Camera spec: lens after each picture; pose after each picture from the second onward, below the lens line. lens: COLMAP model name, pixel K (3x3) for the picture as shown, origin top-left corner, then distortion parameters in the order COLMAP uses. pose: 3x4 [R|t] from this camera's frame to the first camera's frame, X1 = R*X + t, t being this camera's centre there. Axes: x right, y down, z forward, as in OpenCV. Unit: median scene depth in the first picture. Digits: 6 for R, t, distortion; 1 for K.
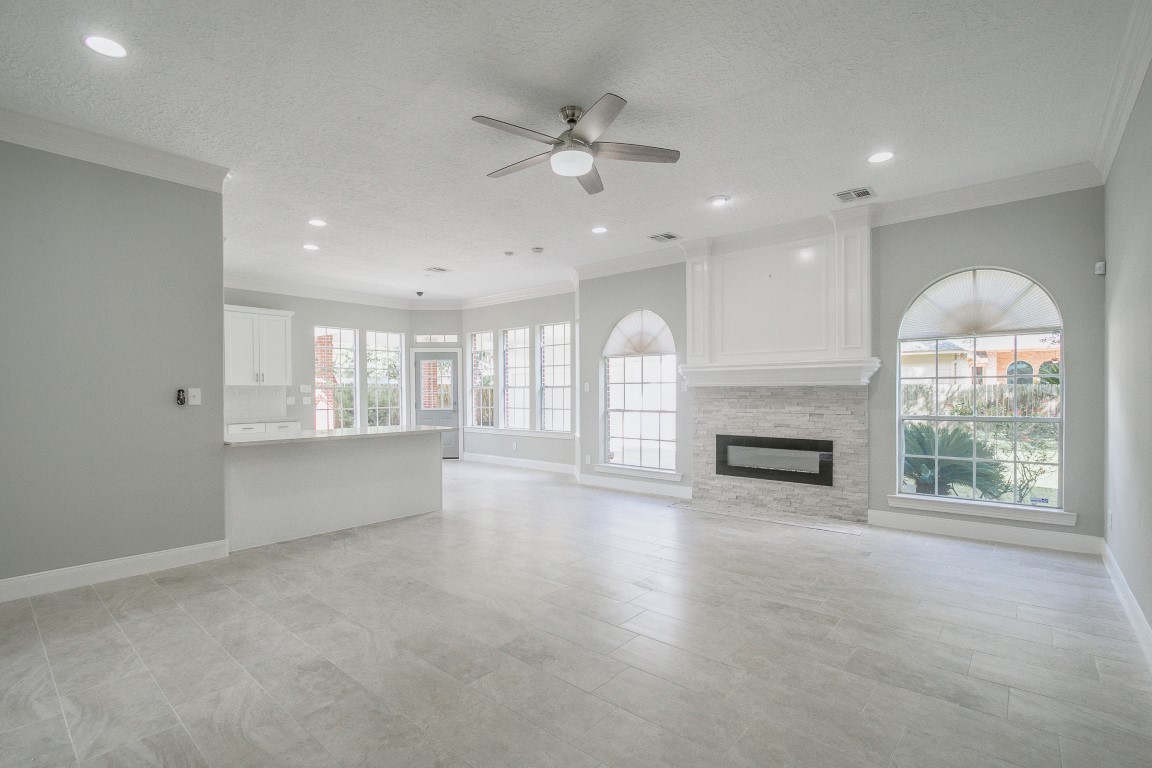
lens RADIAL K [[538.0, 0, 561.5], [0, 538.0, 389.6], [0, 0, 1]] dist [-0.001560, 0.000180]
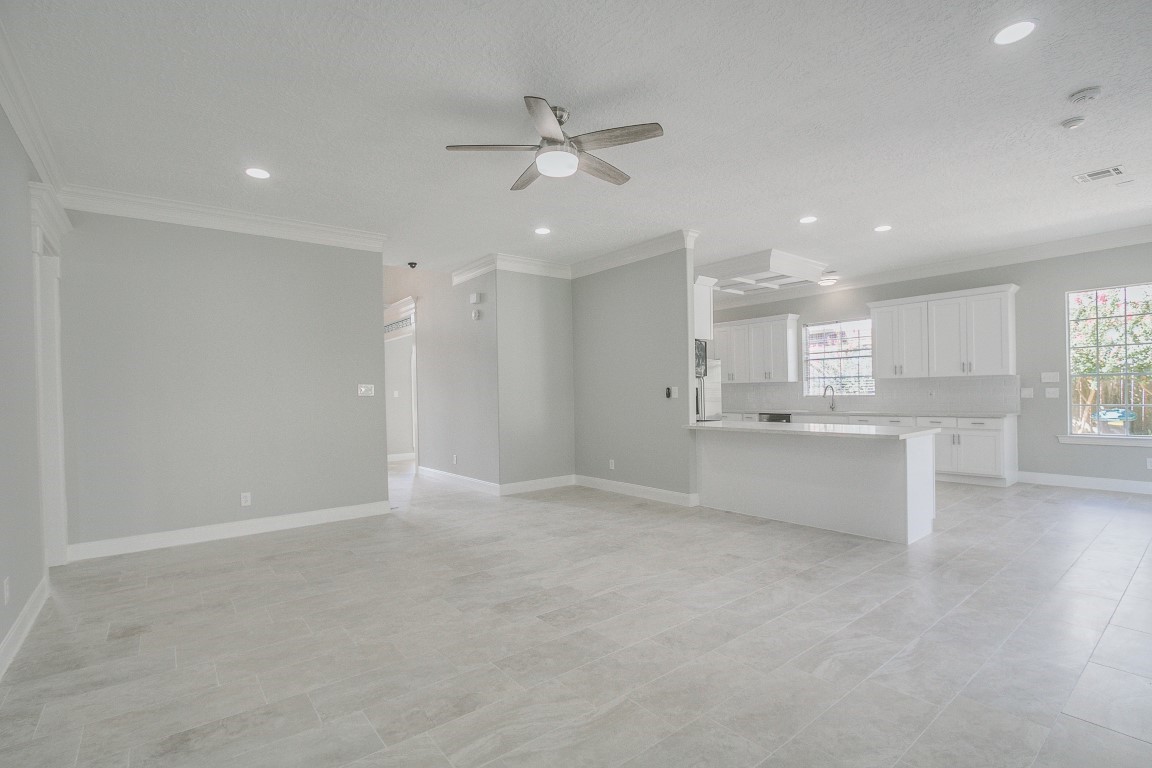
lens RADIAL K [[532.1, 0, 580.5], [0, 532.1, 391.3], [0, 0, 1]] dist [-0.014476, 0.000238]
pose [[-0.171145, 0.005160, -0.985232, 0.351192], [0.024526, 0.999699, 0.000975, 0.000793], [0.984941, -0.023996, -0.171220, 0.428806]]
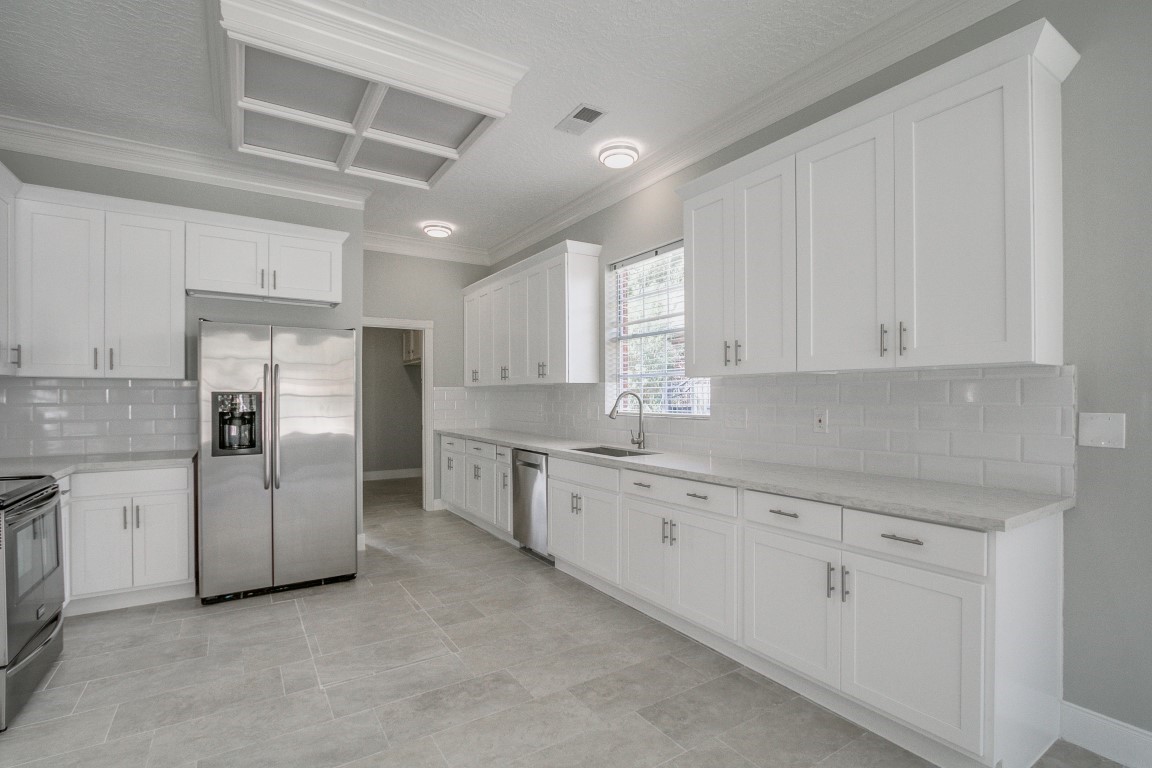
lens RADIAL K [[531.4, 0, 574.0], [0, 531.4, 397.0], [0, 0, 1]] dist [-0.016773, 0.000597]
pose [[-0.277797, 0.007915, -0.960607, -0.210827], [0.008494, 0.999947, 0.005783, 0.003428], [0.960602, -0.006553, -0.277850, 0.765636]]
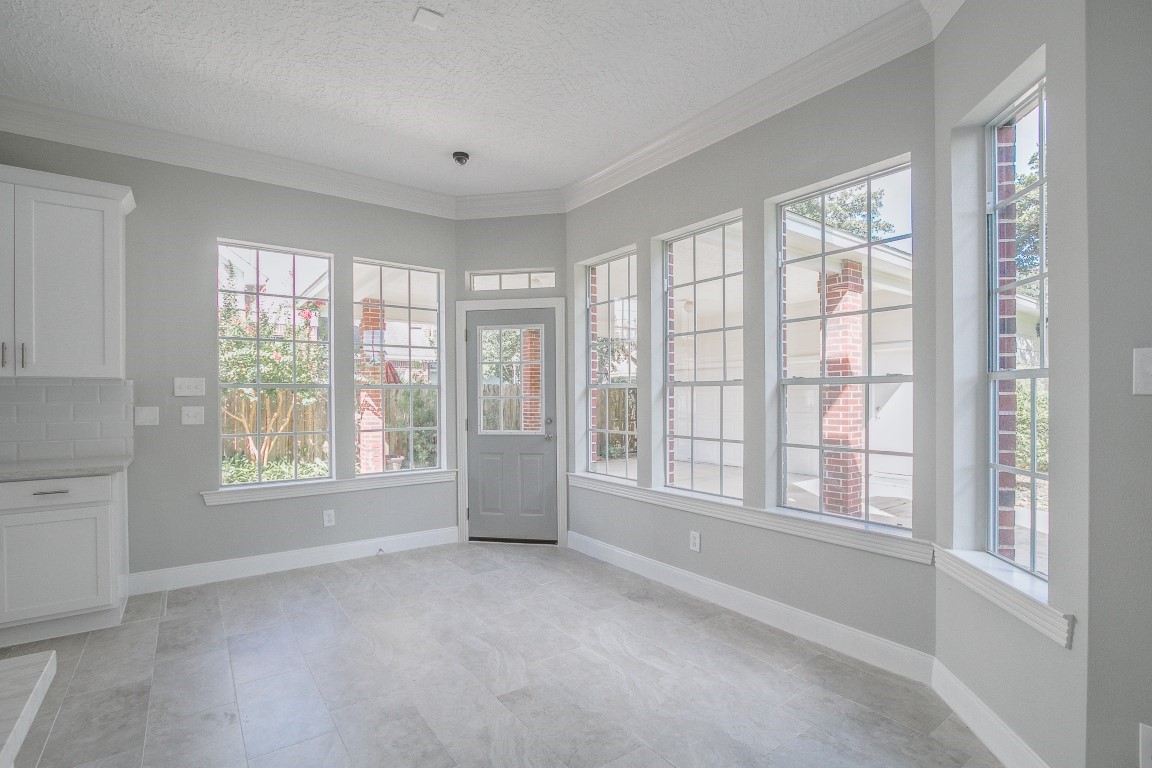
lens RADIAL K [[531.4, 0, 574.0], [0, 531.4, 397.0], [0, 0, 1]] dist [-0.016773, 0.000597]
pose [[0.977292, 0.003451, -0.211870, -0.089710], [-0.002127, 0.999977, 0.006477, 0.002652], [0.211888, -0.005879, 0.977276, 0.610062]]
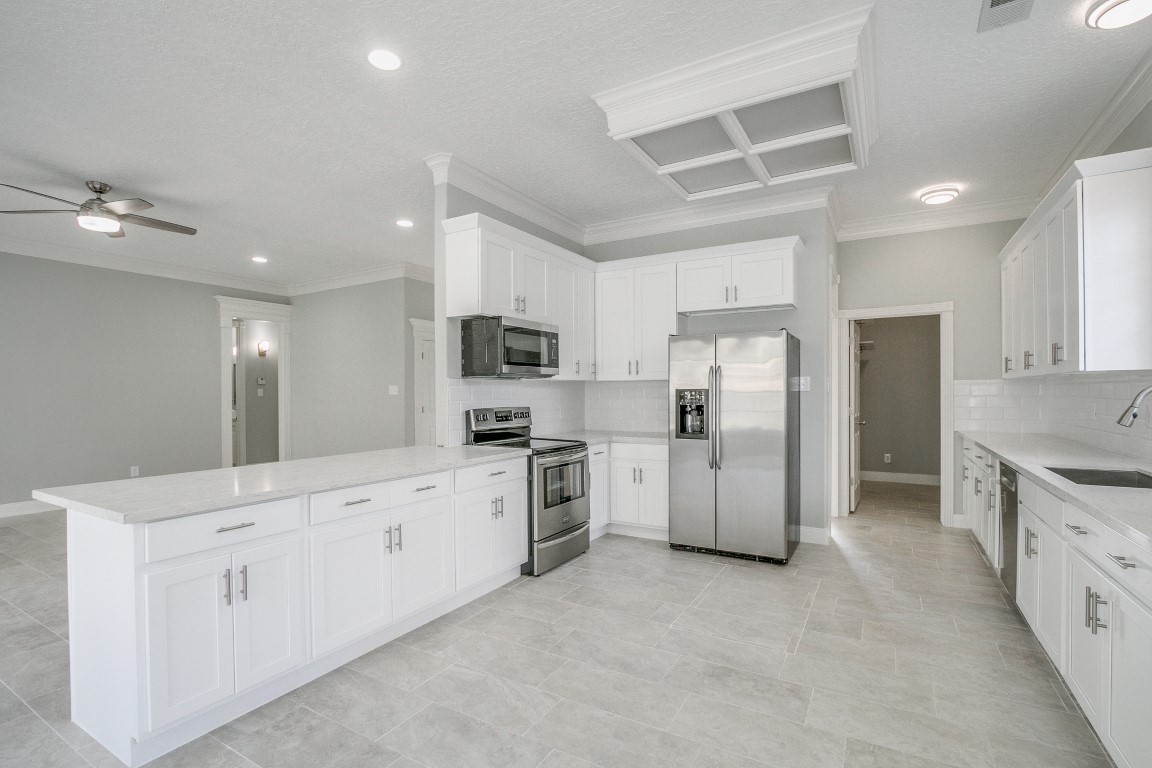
lens RADIAL K [[531.4, 0, 574.0], [0, 531.4, 397.0], [0, 0, 1]] dist [-0.016773, 0.000597]
pose [[-0.981313, 0.013423, -0.191947, -0.300194], [0.013150, 0.999910, 0.002700, 0.004068], [0.191966, 0.000125, -0.981402, 0.875440]]
